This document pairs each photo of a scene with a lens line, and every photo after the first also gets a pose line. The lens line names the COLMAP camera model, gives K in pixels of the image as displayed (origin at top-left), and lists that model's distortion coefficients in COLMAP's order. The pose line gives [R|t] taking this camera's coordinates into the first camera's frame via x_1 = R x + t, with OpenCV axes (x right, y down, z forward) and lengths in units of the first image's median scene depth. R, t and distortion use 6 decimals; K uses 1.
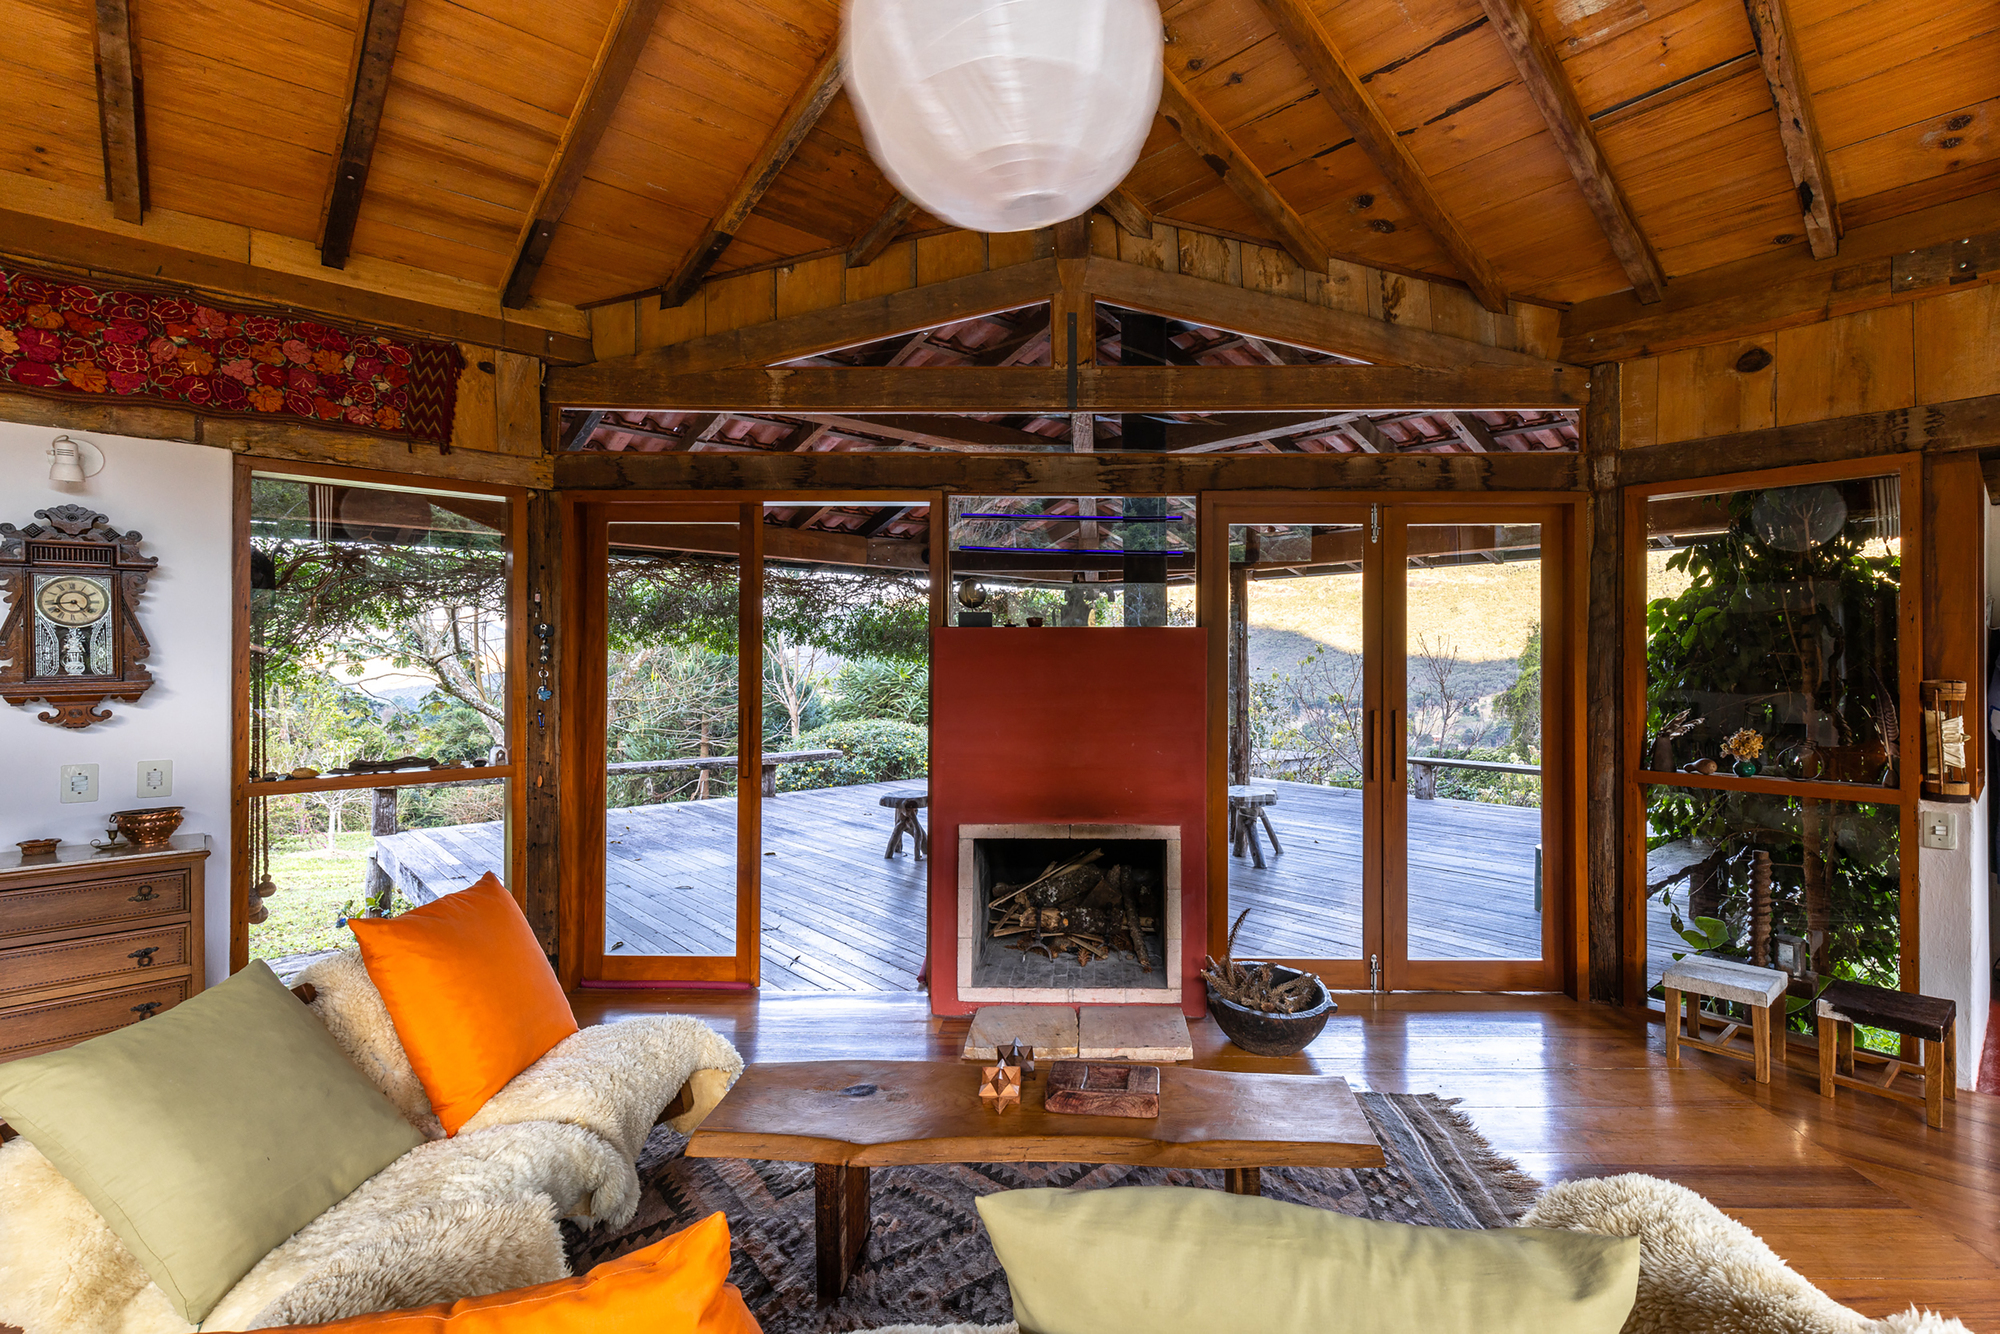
lens RADIAL K [[922.5, 0, 1071.0], [0, 922.5, 655.6], [0, 0, 1]] dist [0.003956, -0.000293]
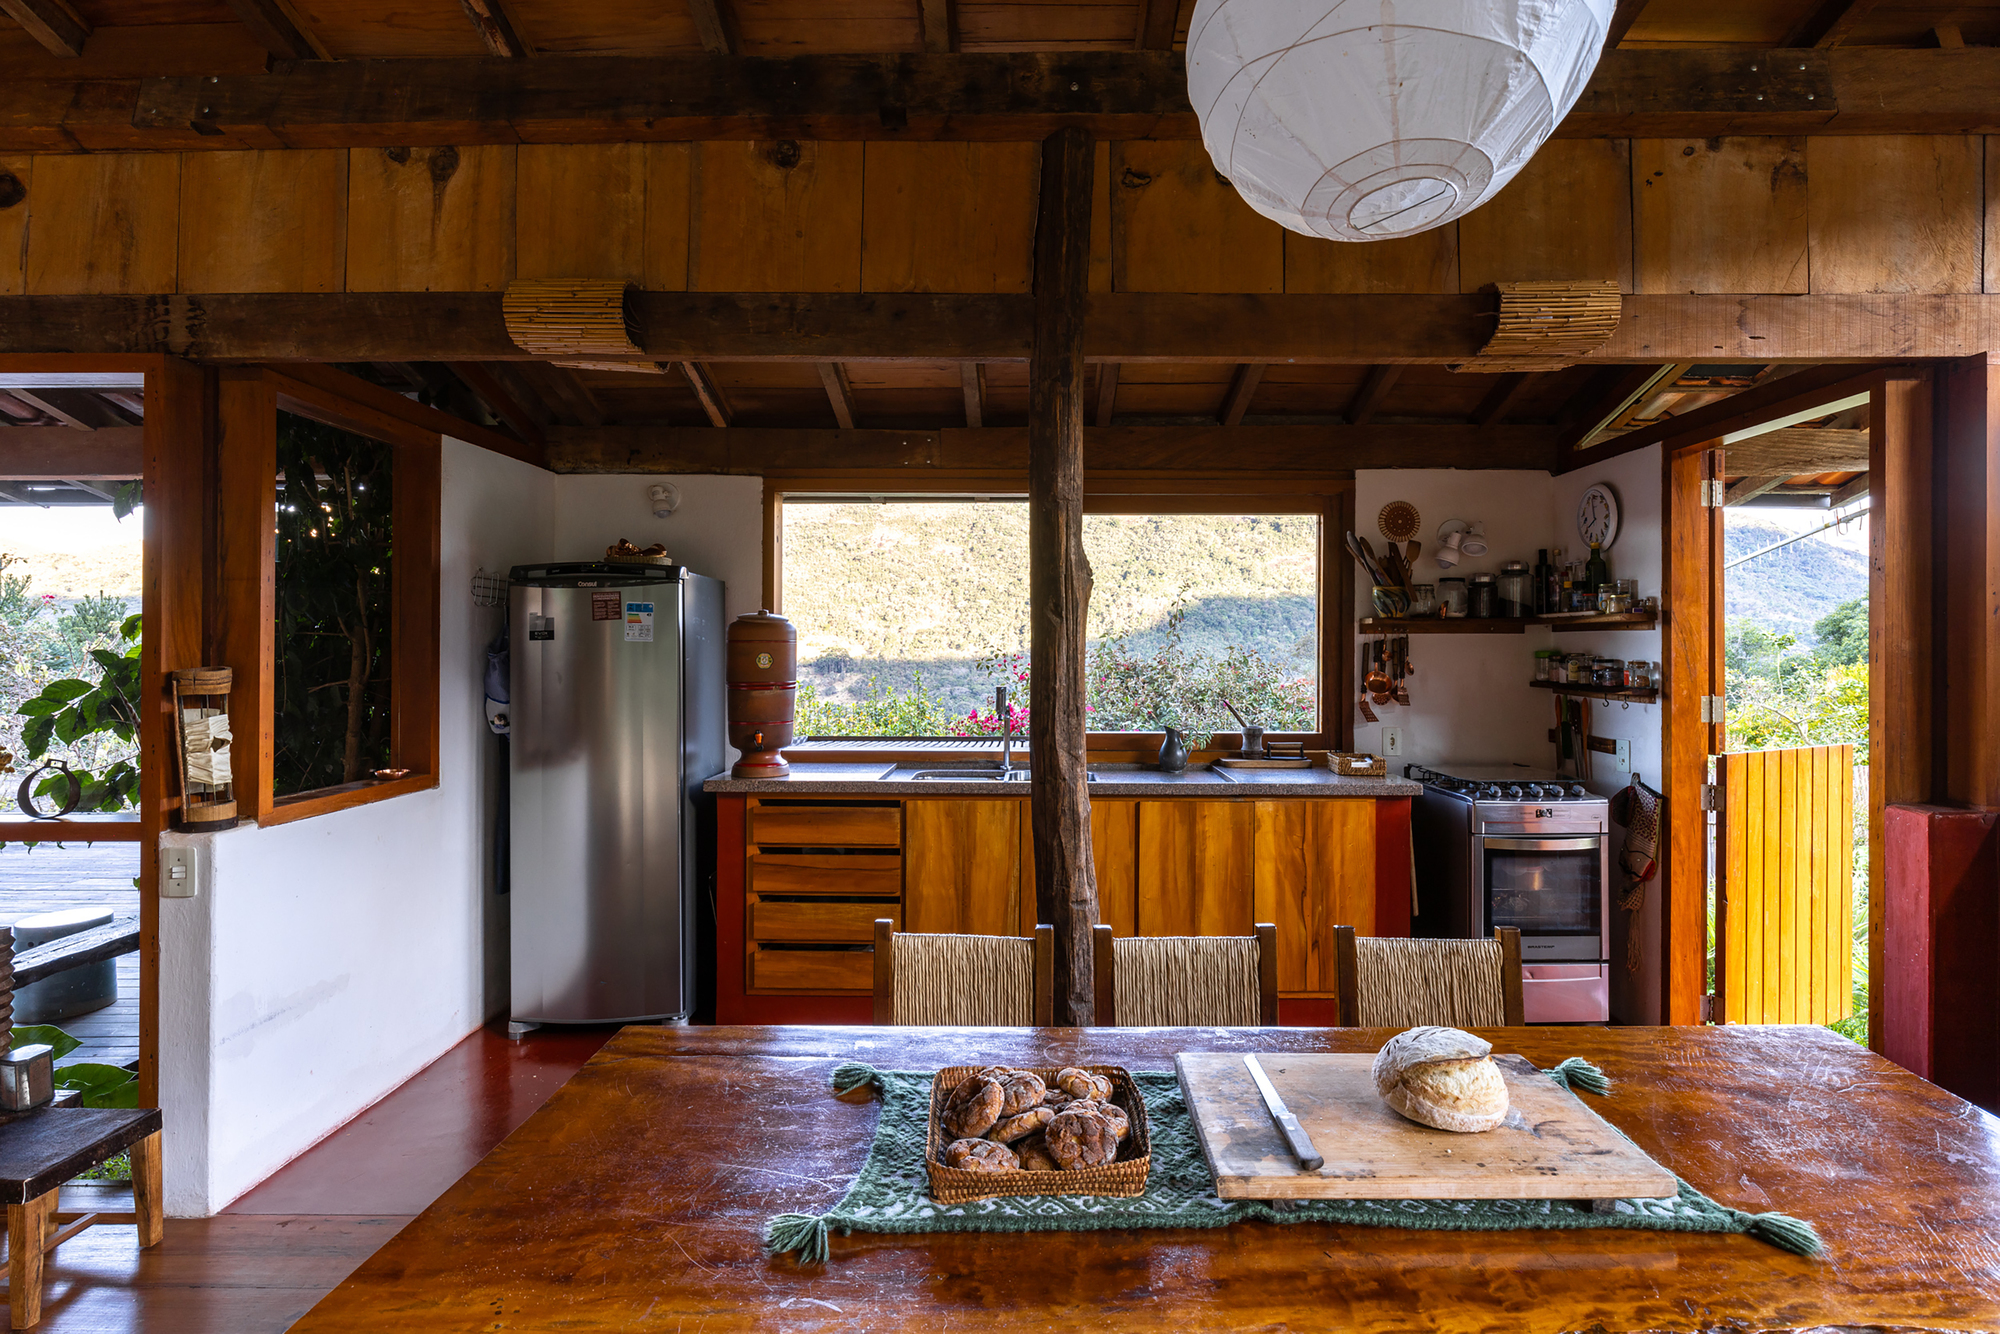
lens RADIAL K [[995.3, 0, 1033.4], [0, 995.3, 646.3], [0, 0, 1]] dist [-0.002753, -0.000613]
pose [[0.708874, 0.000641, 0.705334, 0.737022], [-0.004788, 0.999981, 0.003903, 0.002705], [-0.705318, -0.006144, 0.708864, -0.030718]]
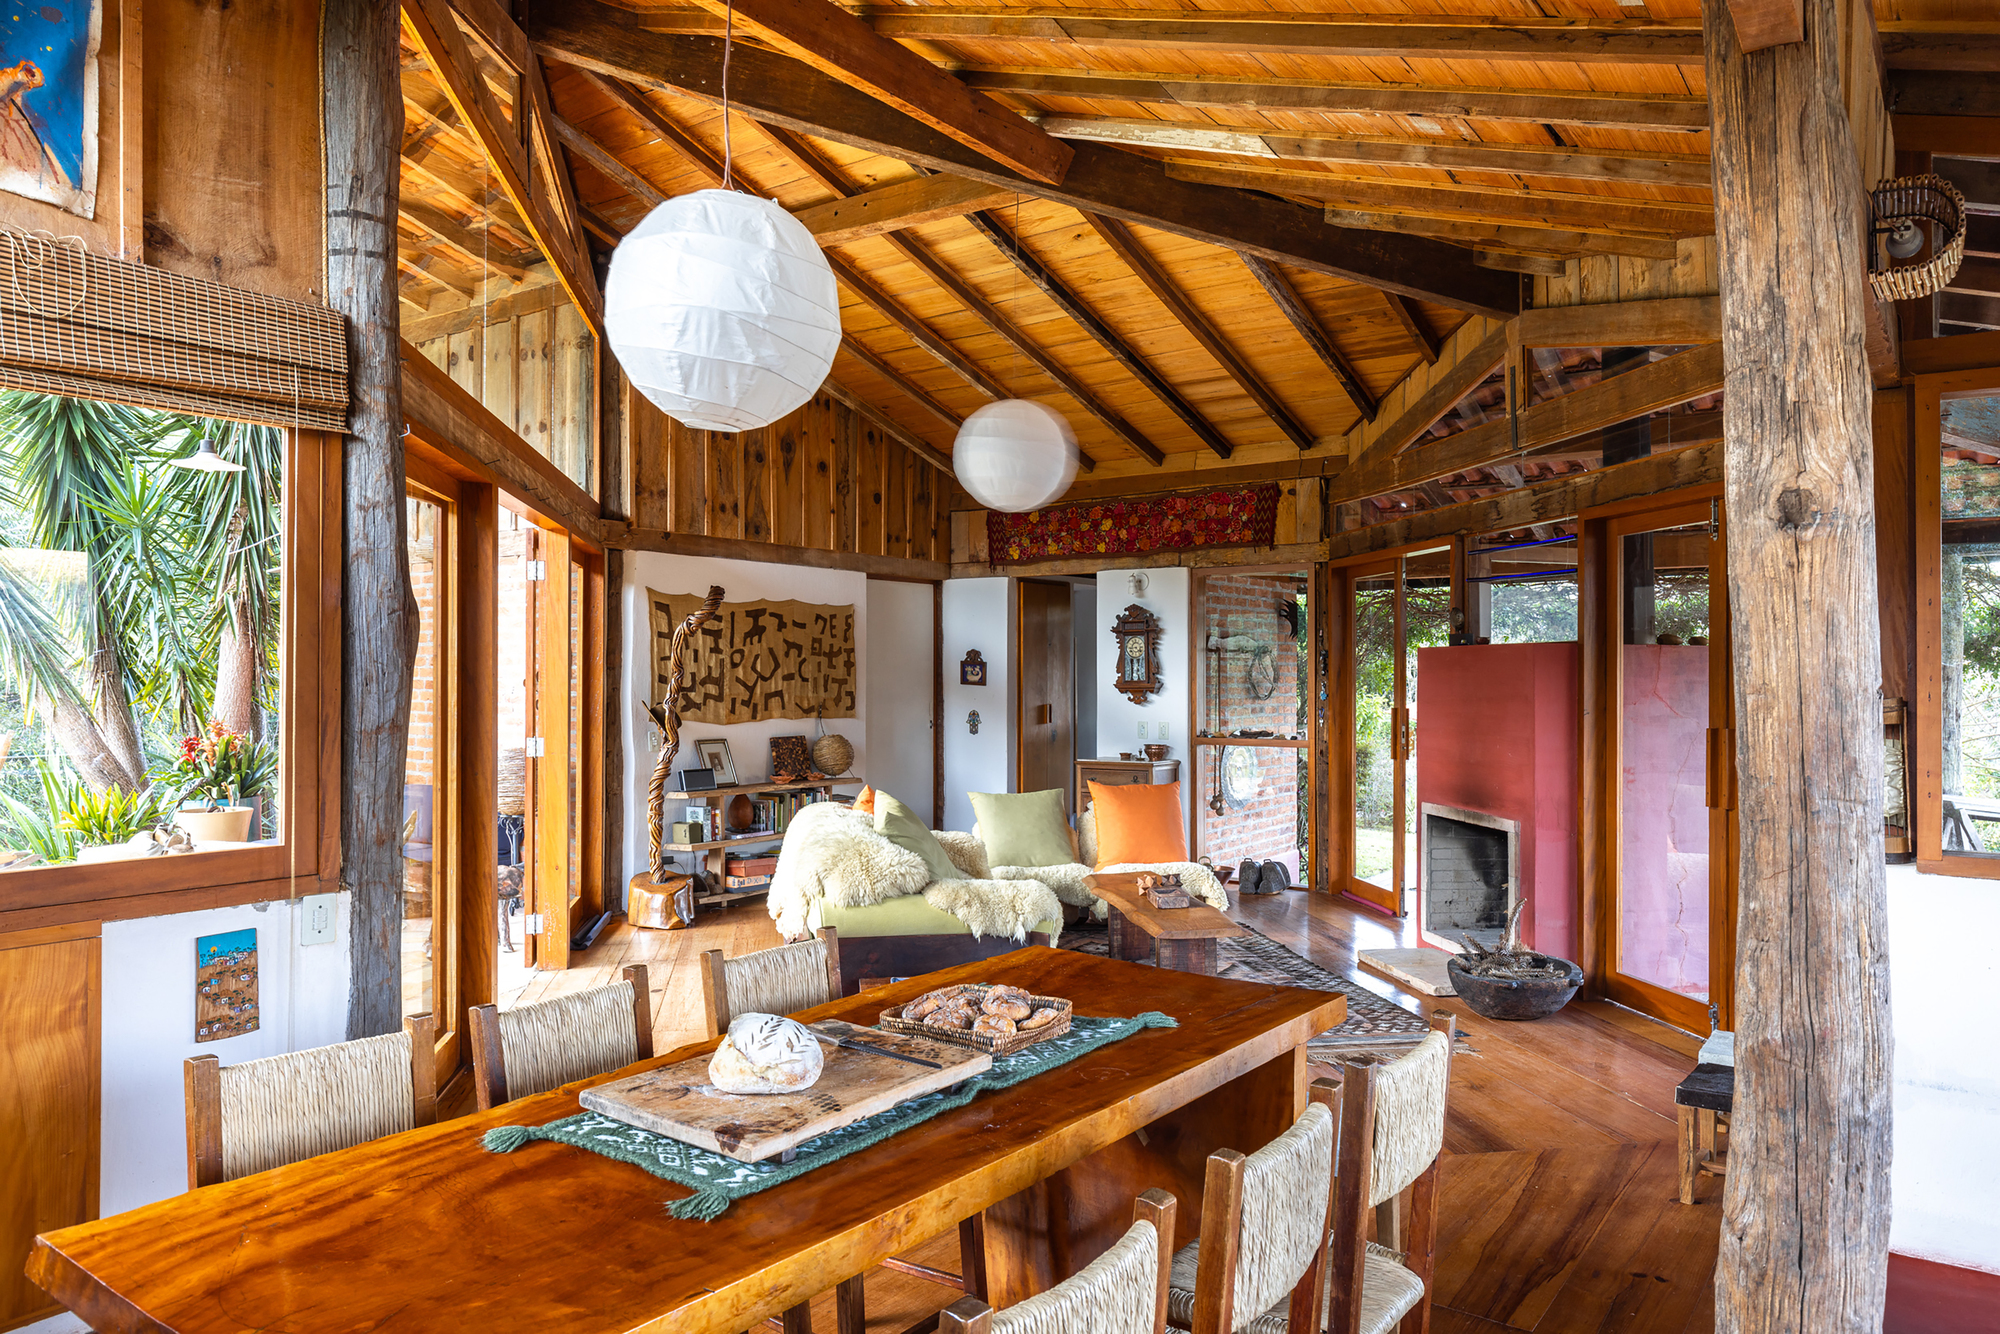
lens RADIAL K [[1341.5, 0, 1006.5], [0, 1341.5, 654.1], [0, 0, 1]] dist [0.001229, -0.000521]
pose [[0.172369, -0.015765, -0.984906, 1.647594], [0.003774, 0.999875, -0.015344, 0.005134], [0.985025, -0.001073, 0.172407, 0.112178]]
